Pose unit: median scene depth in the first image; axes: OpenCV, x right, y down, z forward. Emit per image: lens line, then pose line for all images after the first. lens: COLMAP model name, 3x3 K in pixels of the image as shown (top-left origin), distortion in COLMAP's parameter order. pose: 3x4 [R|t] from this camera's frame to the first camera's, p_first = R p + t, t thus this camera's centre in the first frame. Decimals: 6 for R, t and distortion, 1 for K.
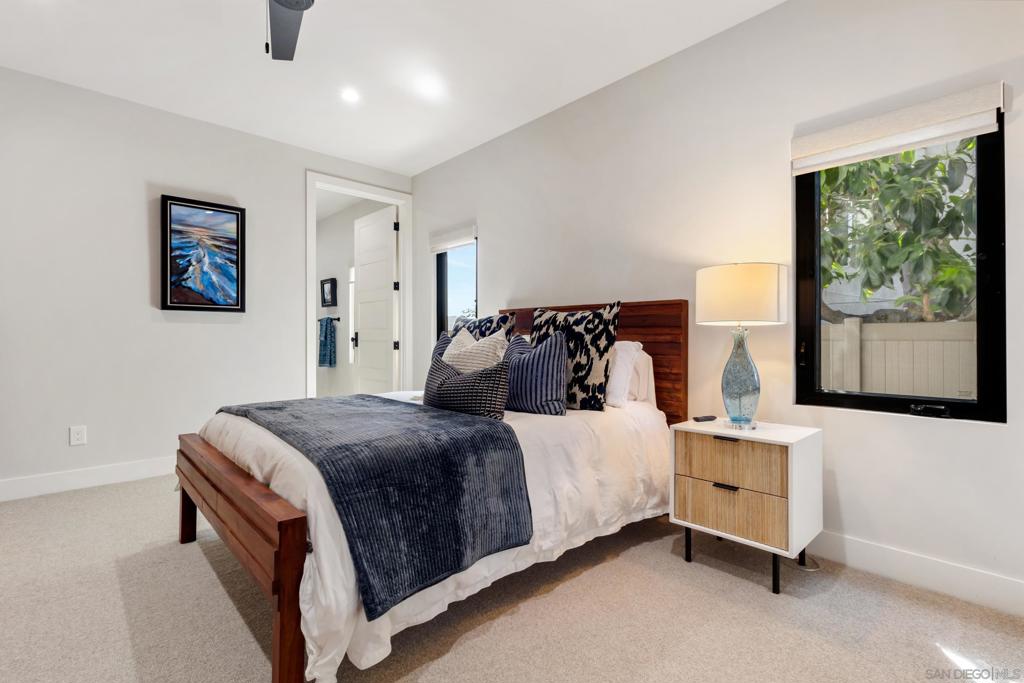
lens RADIAL K [[477.7, 0, 509.4], [0, 477.7, 336.1], [0, 0, 1]] dist [-0.000813, 0.000444]
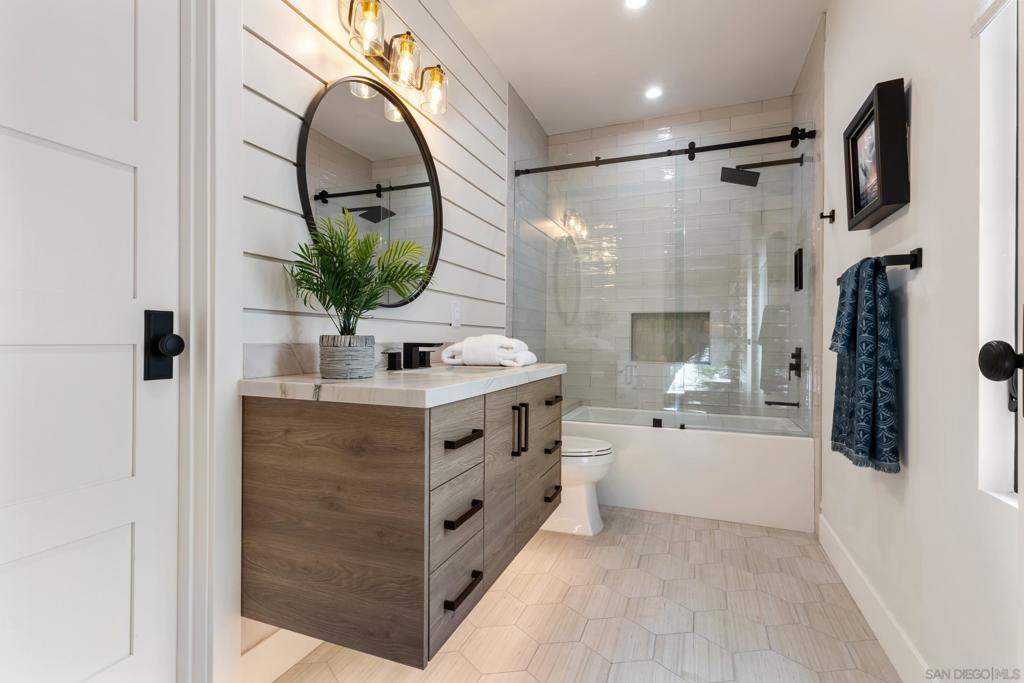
lens RADIAL K [[477.7, 0, 509.4], [0, 477.7, 336.1], [0, 0, 1]] dist [-0.000813, 0.000444]
pose [[0.428630, 0.004037, -0.903471, -0.239911], [-0.004842, 0.999986, 0.002171, -0.000340], [0.903467, 0.003444, 0.428644, 0.735017]]
